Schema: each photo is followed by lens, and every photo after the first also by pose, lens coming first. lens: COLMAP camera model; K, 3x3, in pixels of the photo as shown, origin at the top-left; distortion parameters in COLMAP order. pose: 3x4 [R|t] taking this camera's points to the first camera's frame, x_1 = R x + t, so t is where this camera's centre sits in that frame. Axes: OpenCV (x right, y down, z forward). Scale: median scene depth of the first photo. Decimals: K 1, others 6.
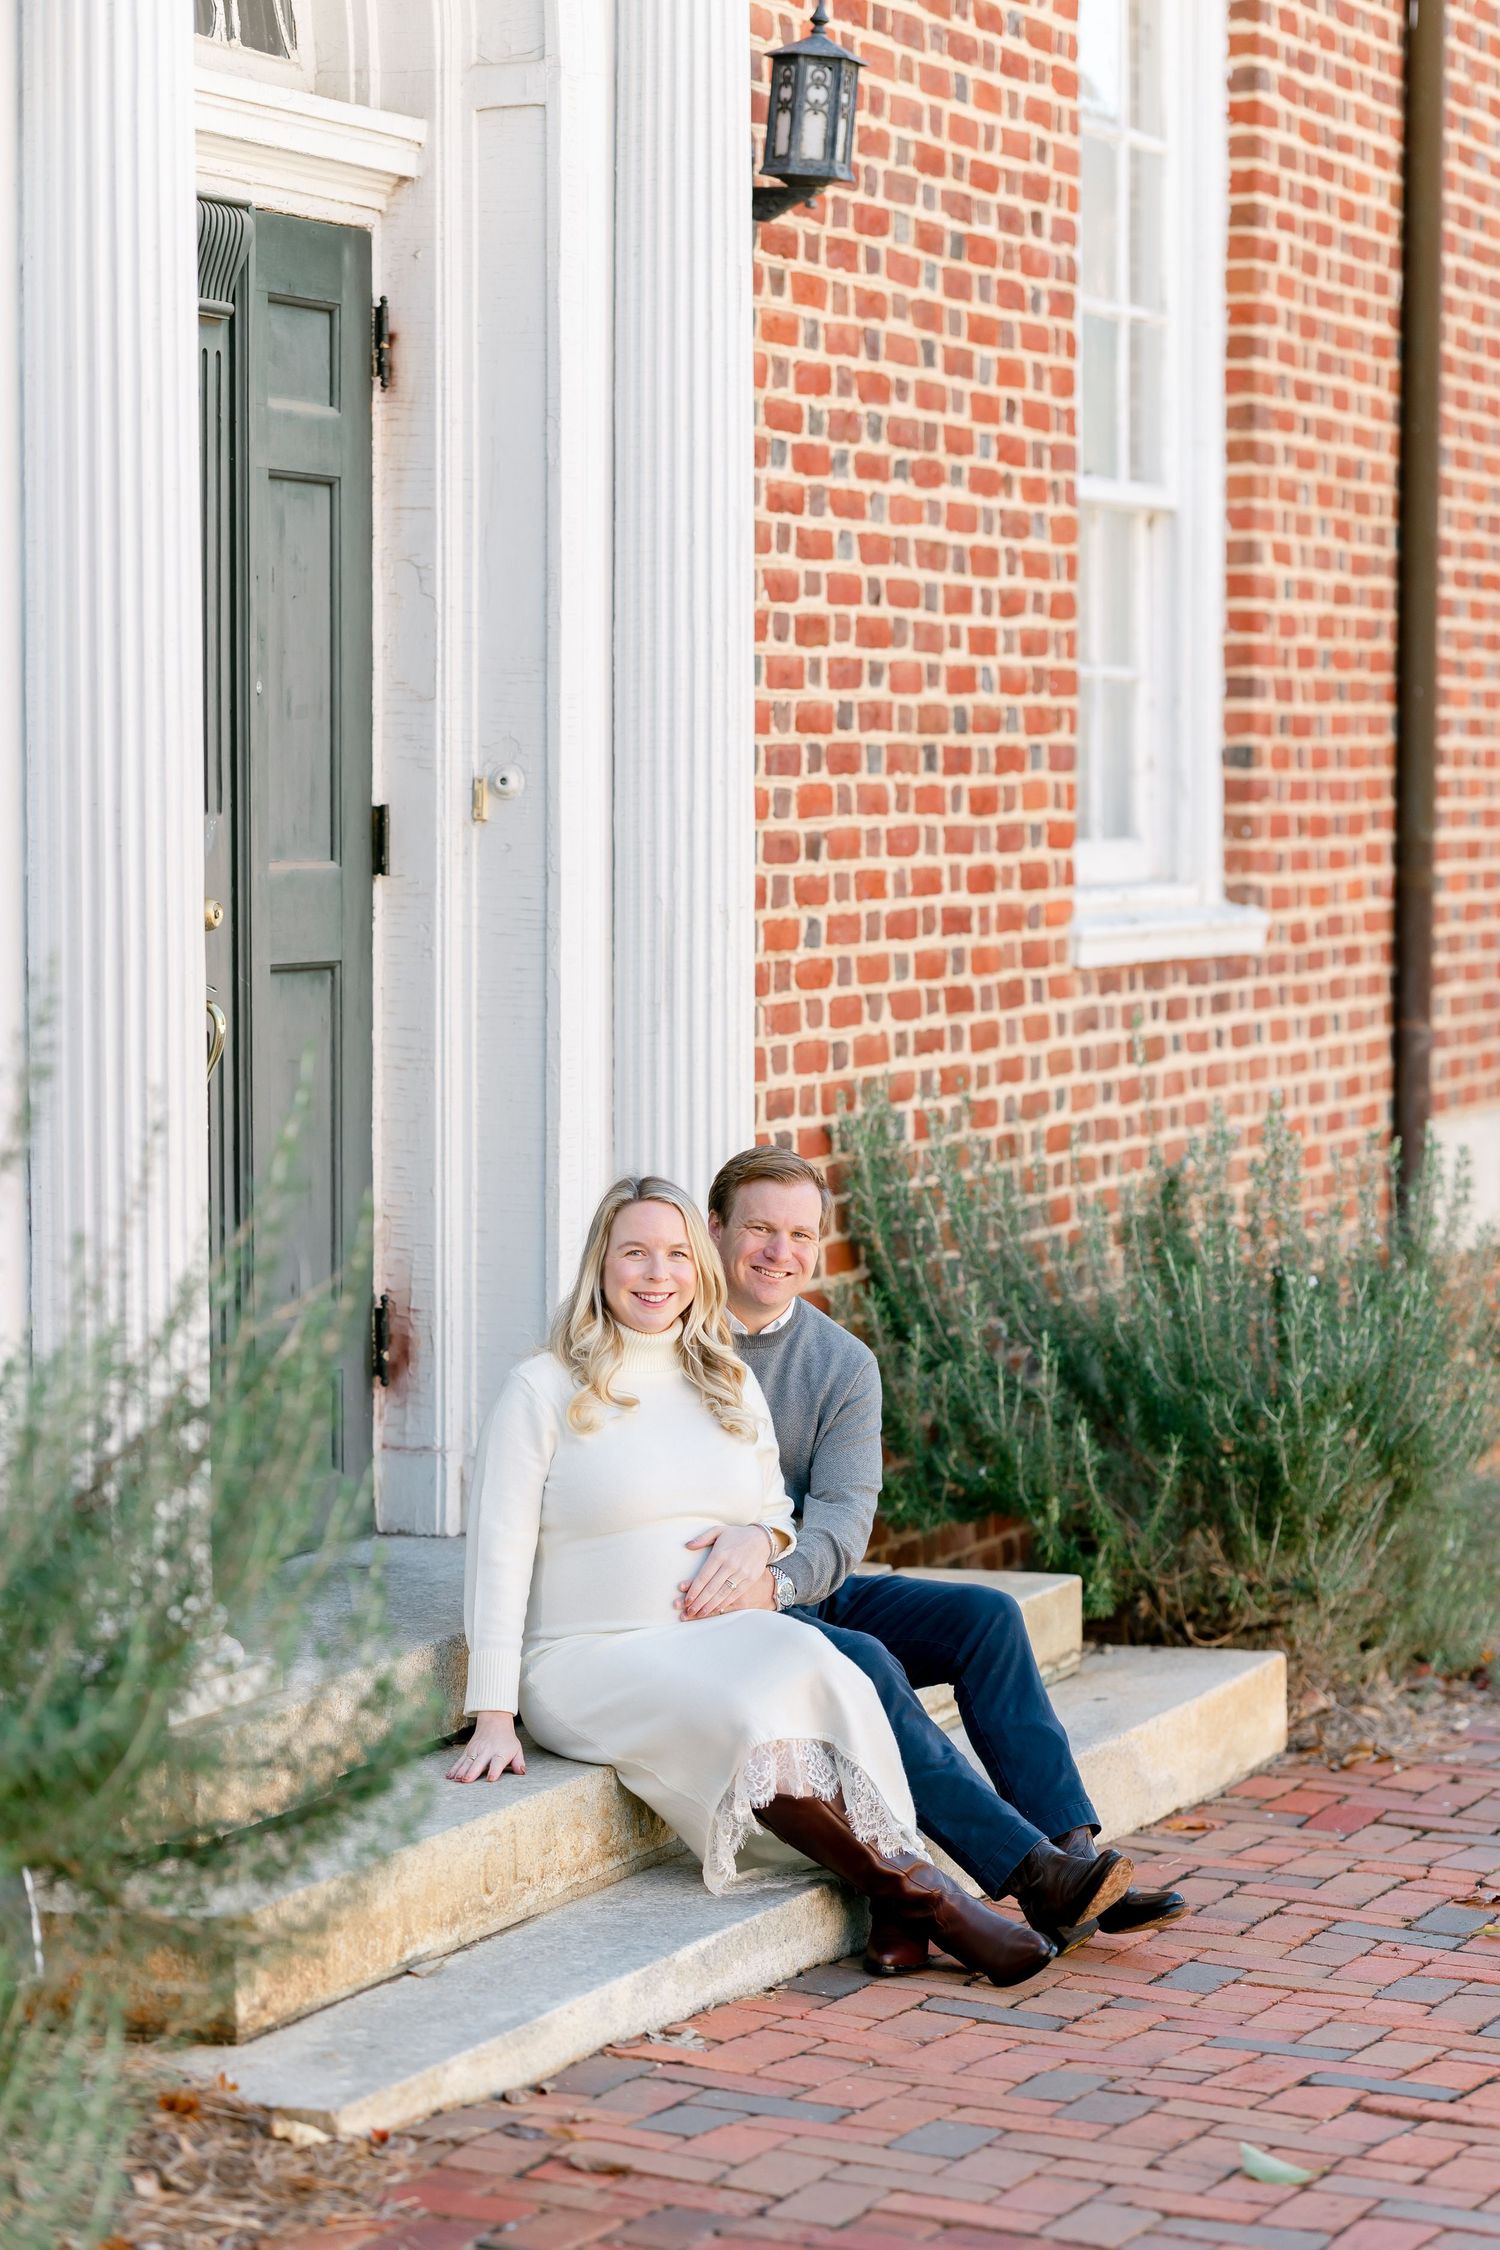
lens RADIAL K [[5453.5, 0, 759.1], [0, 5453.5, 1138.4], [0, 0, 1]] dist [0.003715, 0.000000]
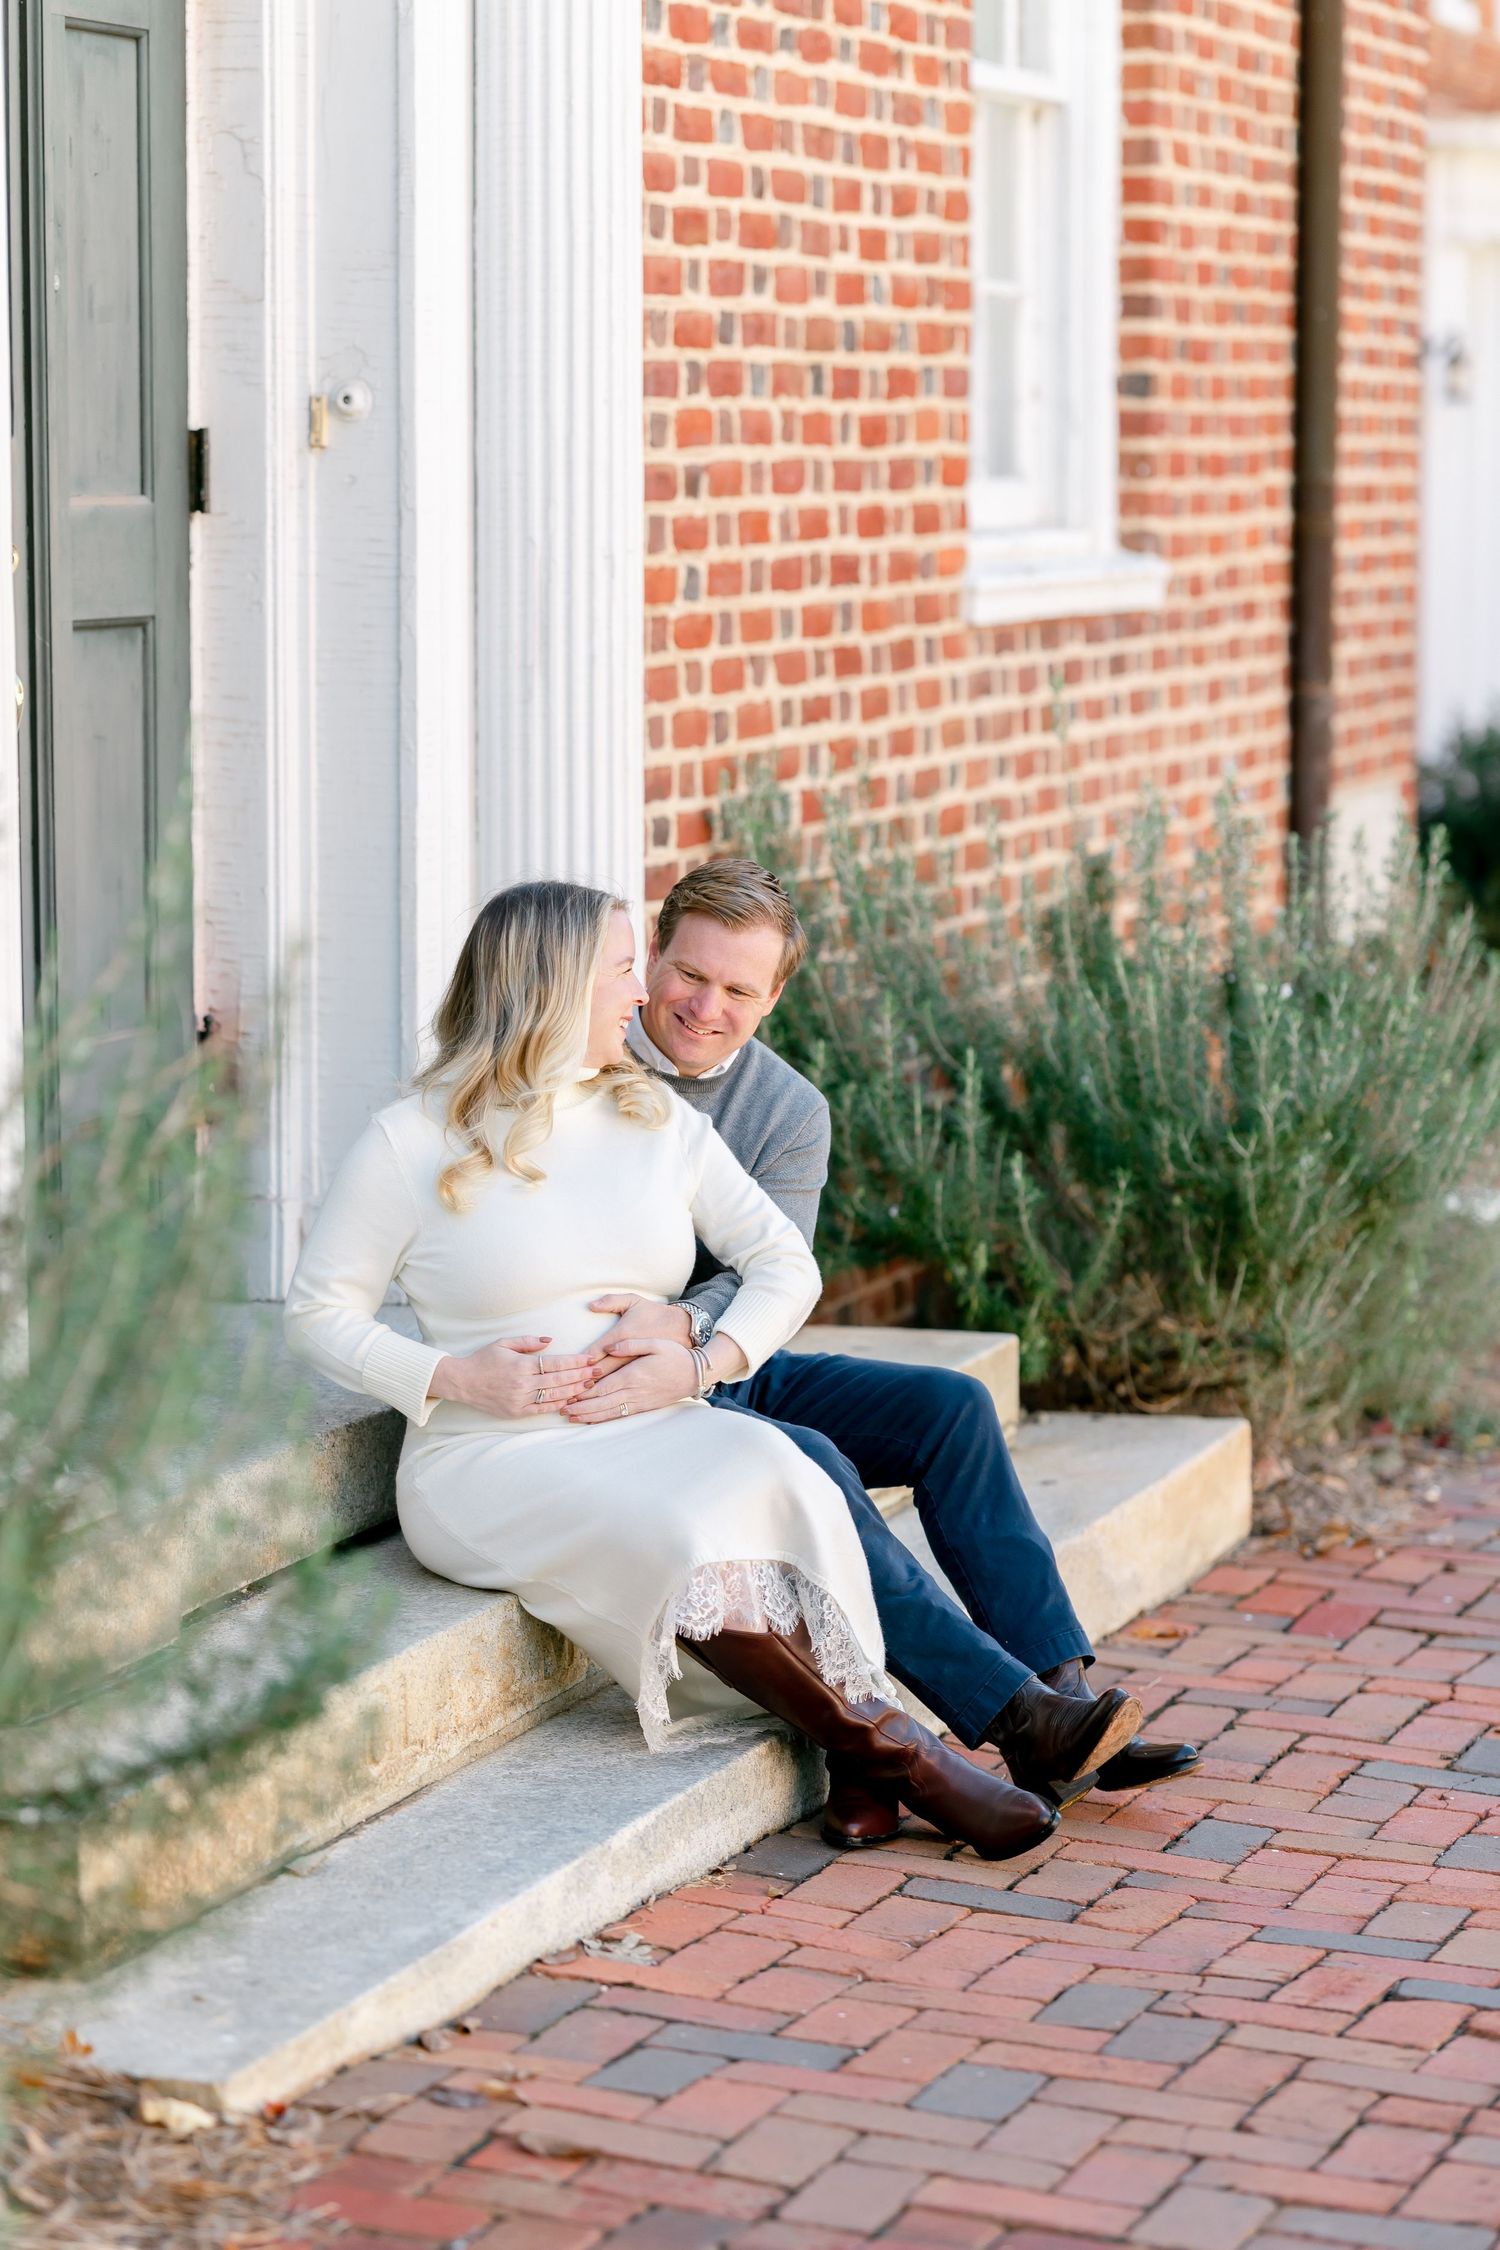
lens RADIAL K [[5453.5, 0, 735.2], [0, 5453.5, 1110.9], [0, 0, 1]] dist [0.003715, 0.000000]
pose [[0.998654, -0.005344, 0.051597, -0.030964], [0.002408, 0.998383, 0.056800, -0.004071], [-0.051817, -0.056599, 0.997051, 0.157633]]
